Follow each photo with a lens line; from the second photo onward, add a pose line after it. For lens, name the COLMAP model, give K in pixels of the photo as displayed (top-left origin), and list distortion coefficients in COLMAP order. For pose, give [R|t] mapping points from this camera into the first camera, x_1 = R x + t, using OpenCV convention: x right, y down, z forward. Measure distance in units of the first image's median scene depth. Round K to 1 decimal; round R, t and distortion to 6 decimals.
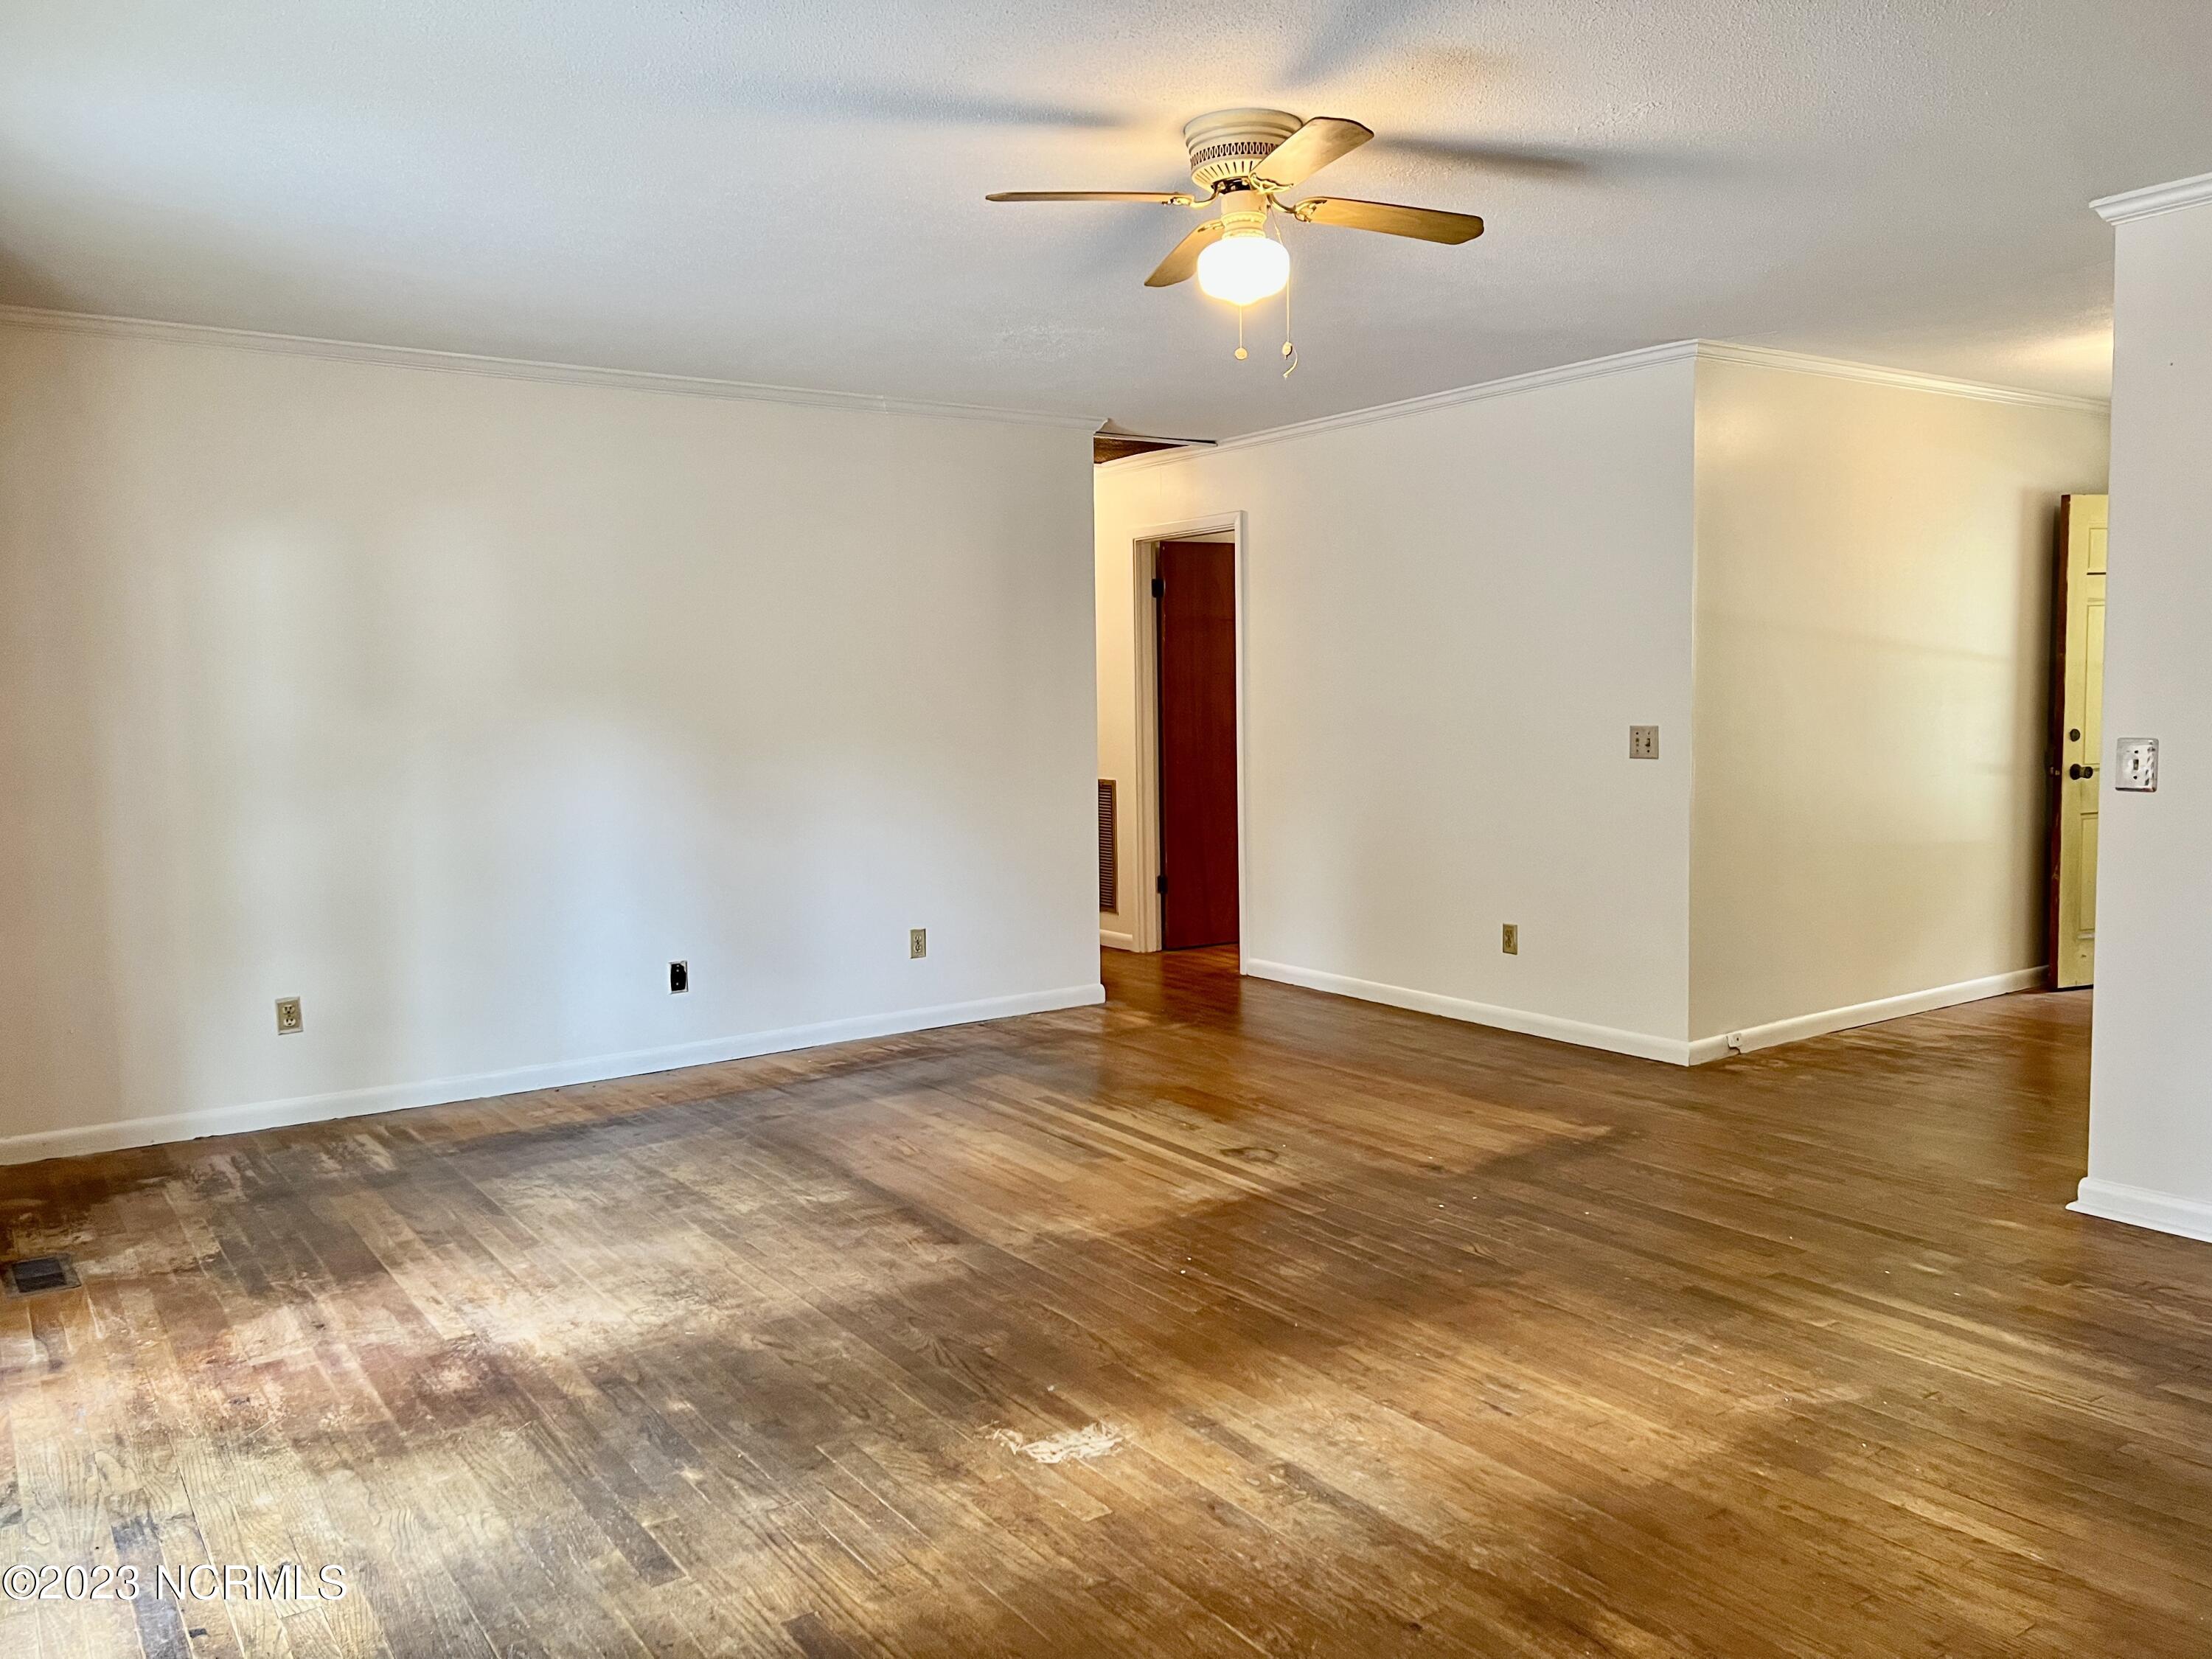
lens RADIAL K [[1667.9, 0, 1116.9], [0, 1667.9, 841.8], [0, 0, 1]] dist [0.077637, -0.097681]
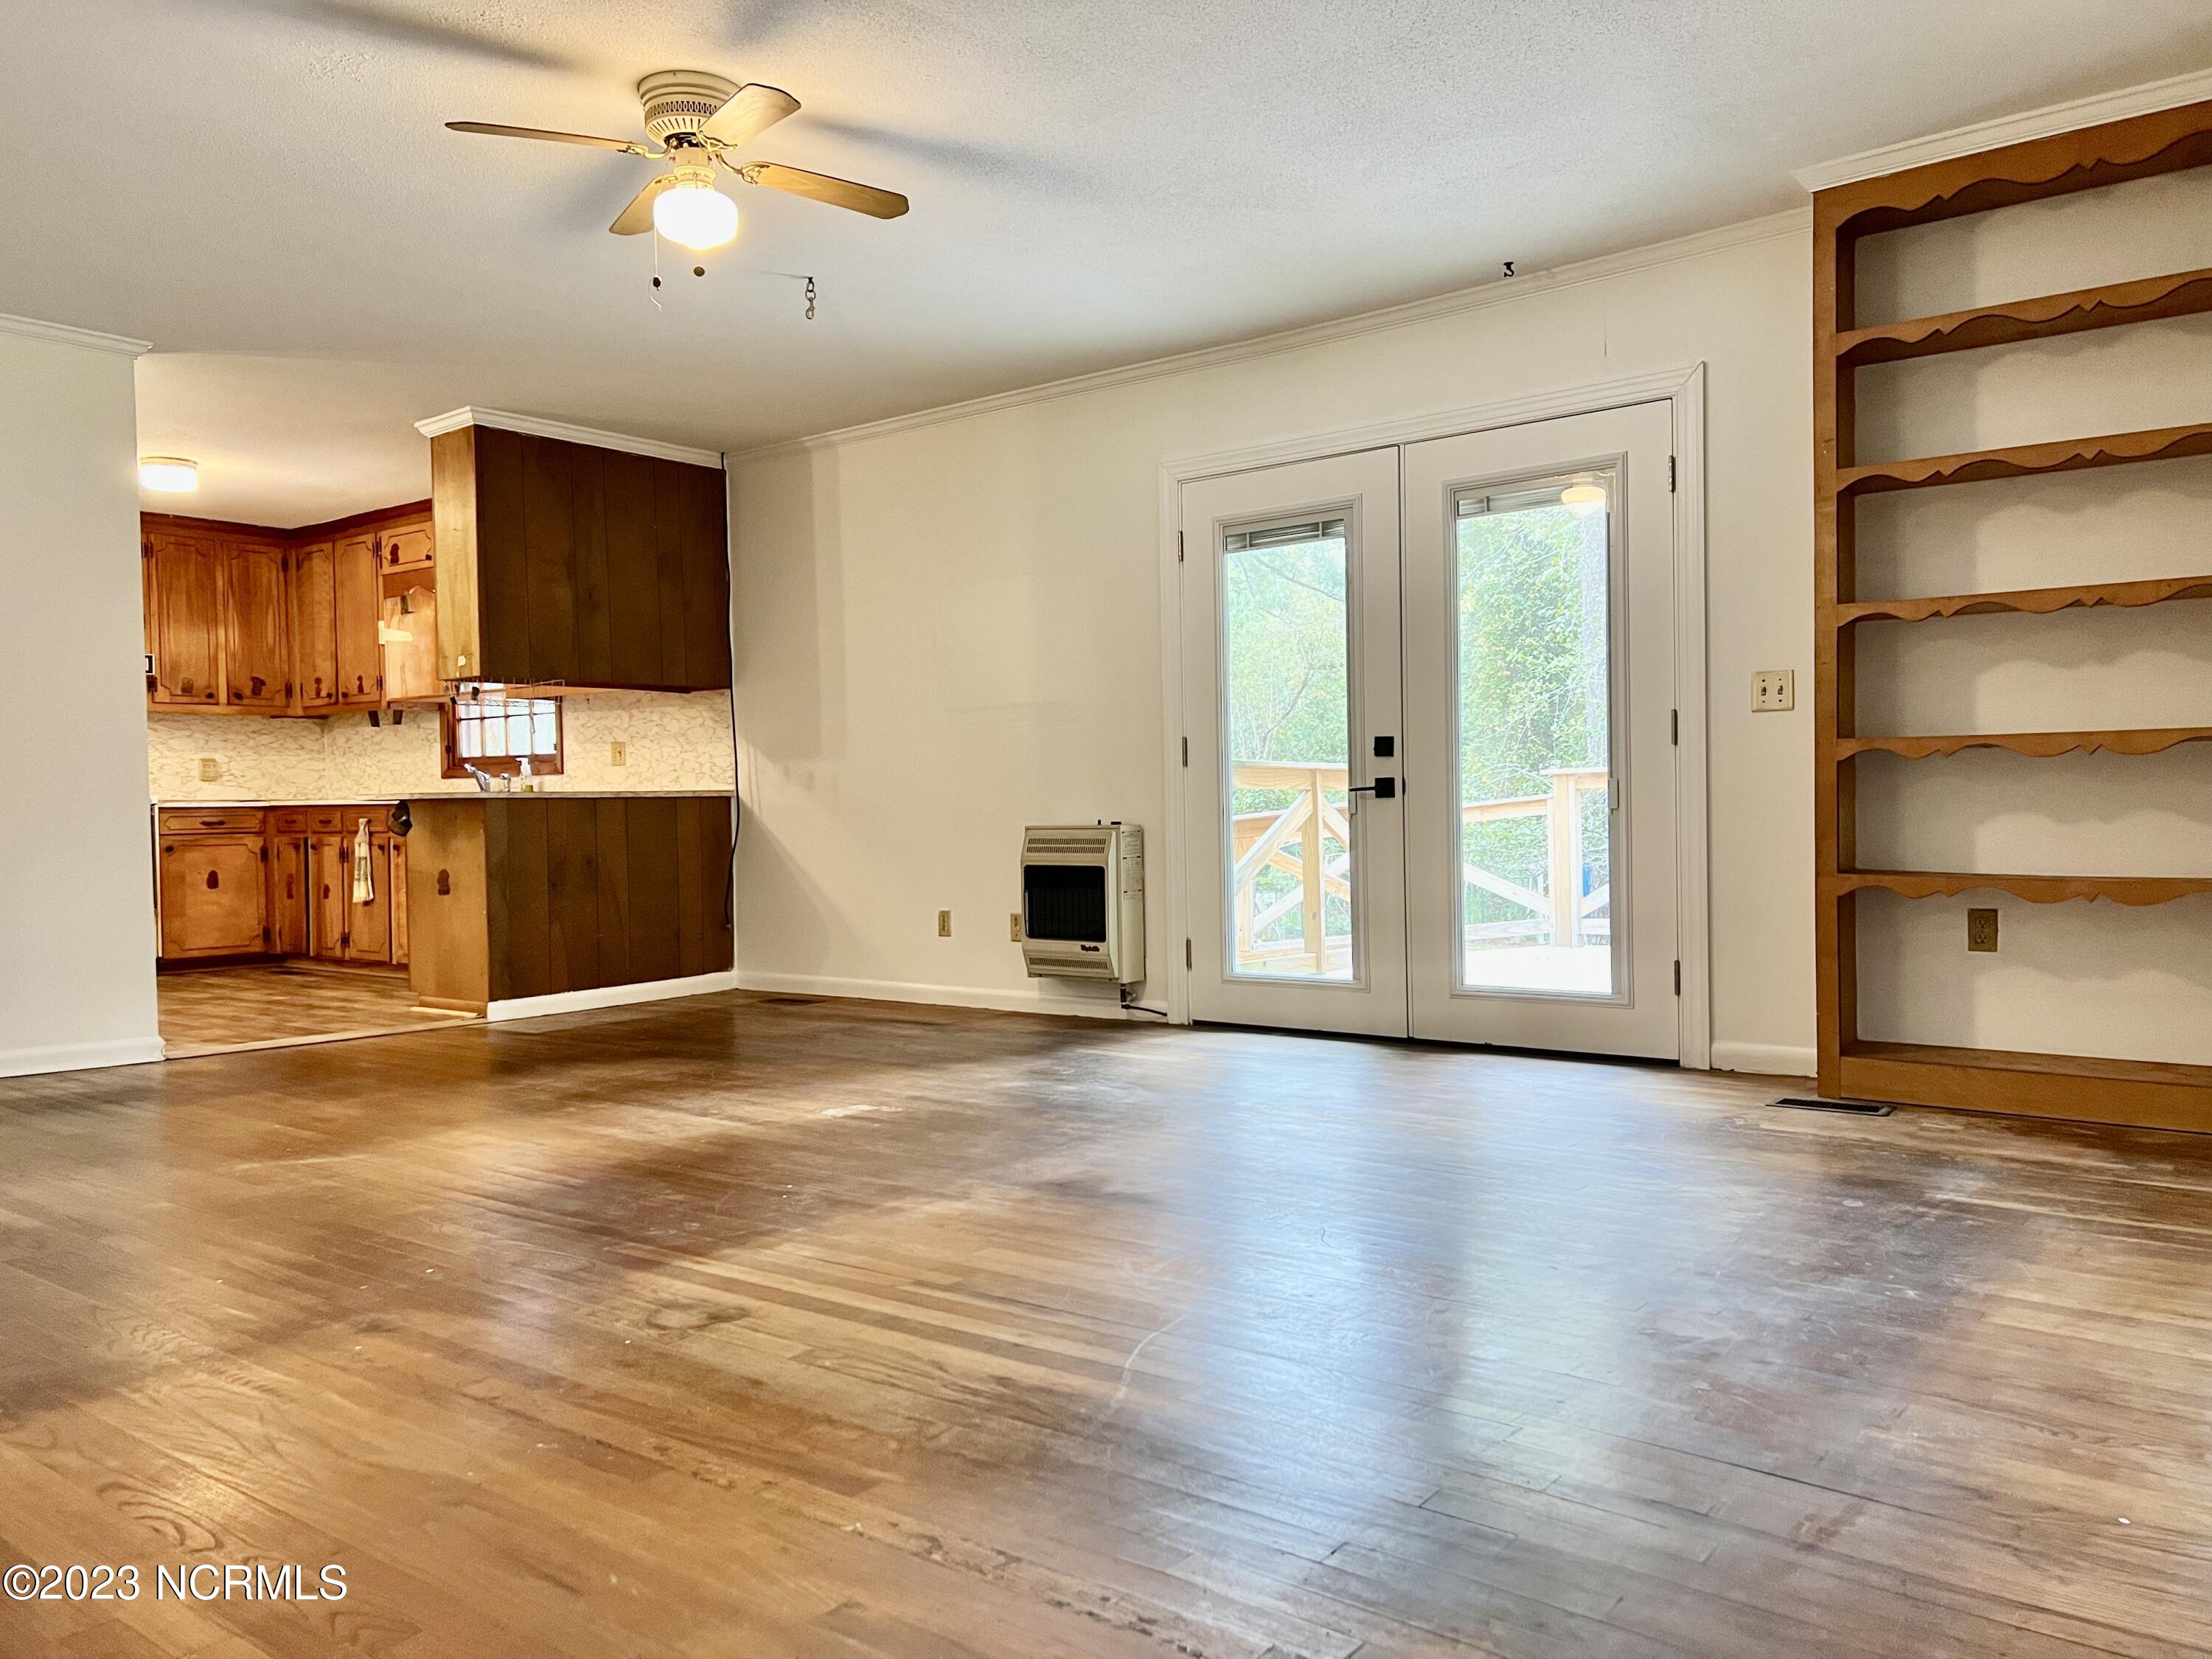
lens RADIAL K [[1667.9, 0, 1116.9], [0, 1667.9, 841.8], [0, 0, 1]] dist [0.077637, -0.097681]
pose [[-0.959965, 0.037597, -0.277584, 0.104123], [0.006950, 0.993843, 0.110575, -0.039049], [0.280032, 0.104219, -0.954317, 1.713814]]
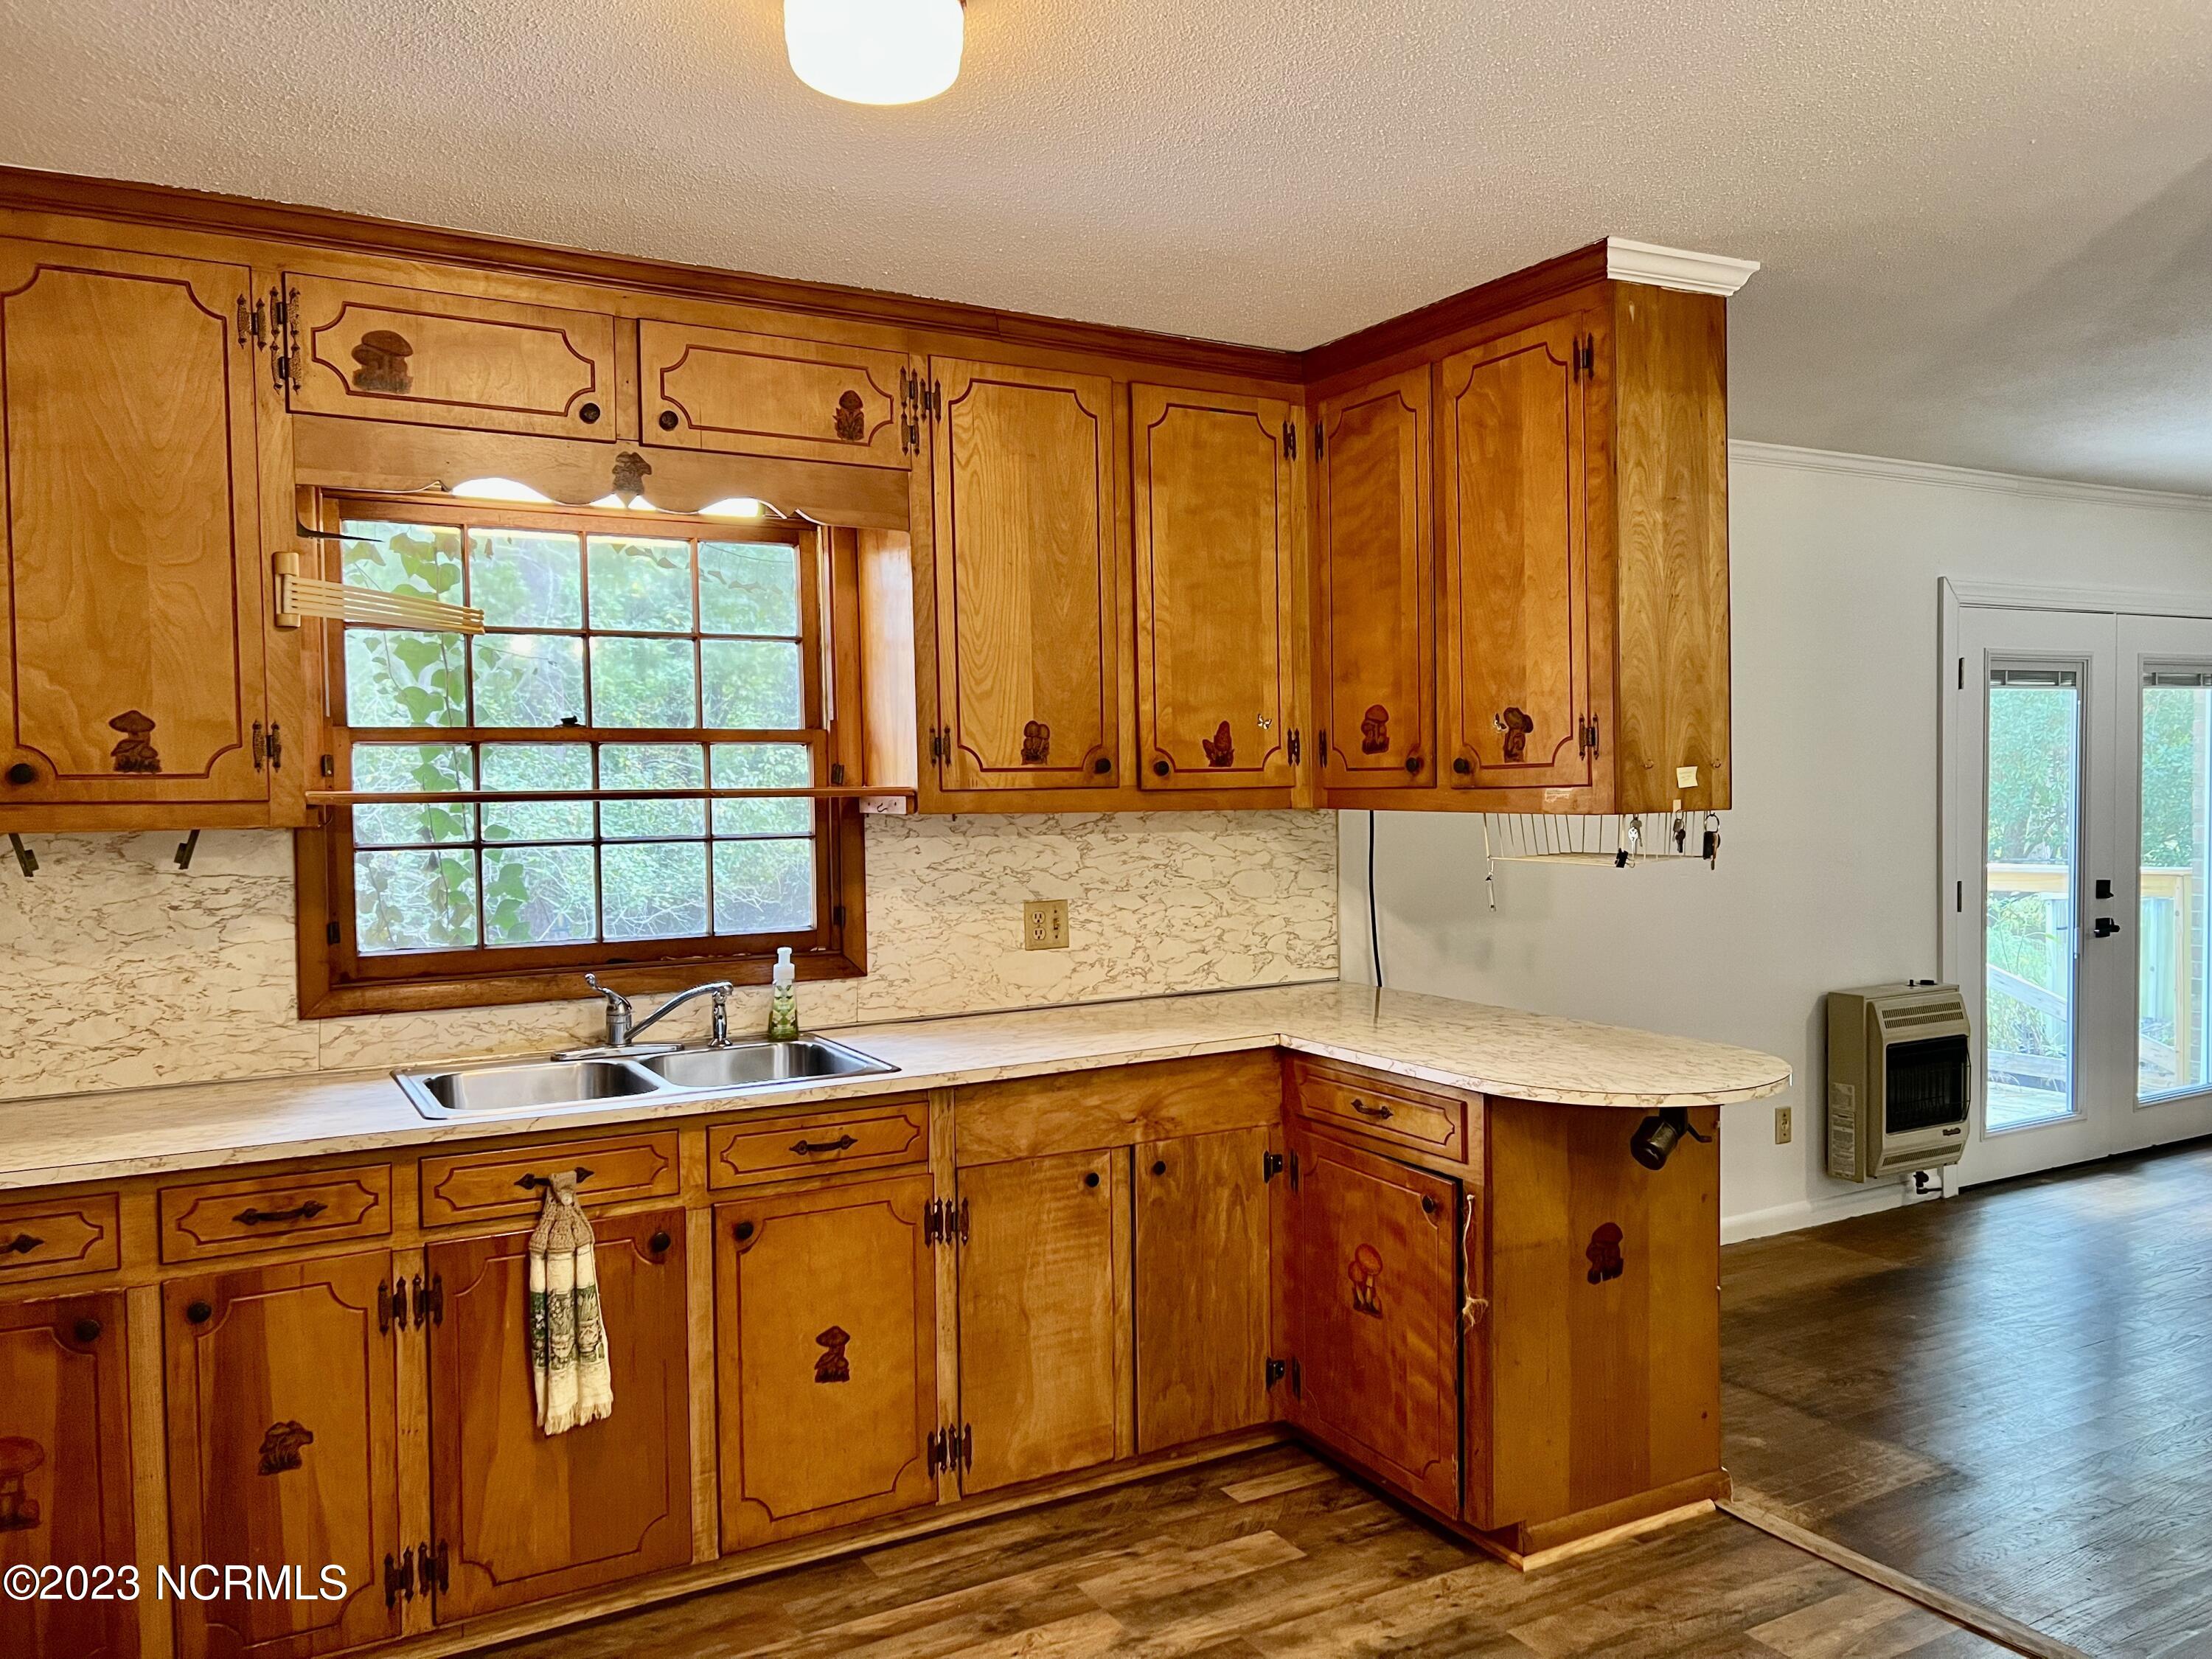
lens RADIAL K [[1667.9, 0, 1116.9], [0, 1667.9, 841.8], [0, 0, 1]] dist [0.077637, -0.097681]
pose [[-0.099706, 0.055058, -0.993493, 1.011484], [-0.070960, 0.995532, 0.062292, -0.036977], [0.992483, 0.076709, -0.095353, -0.134485]]
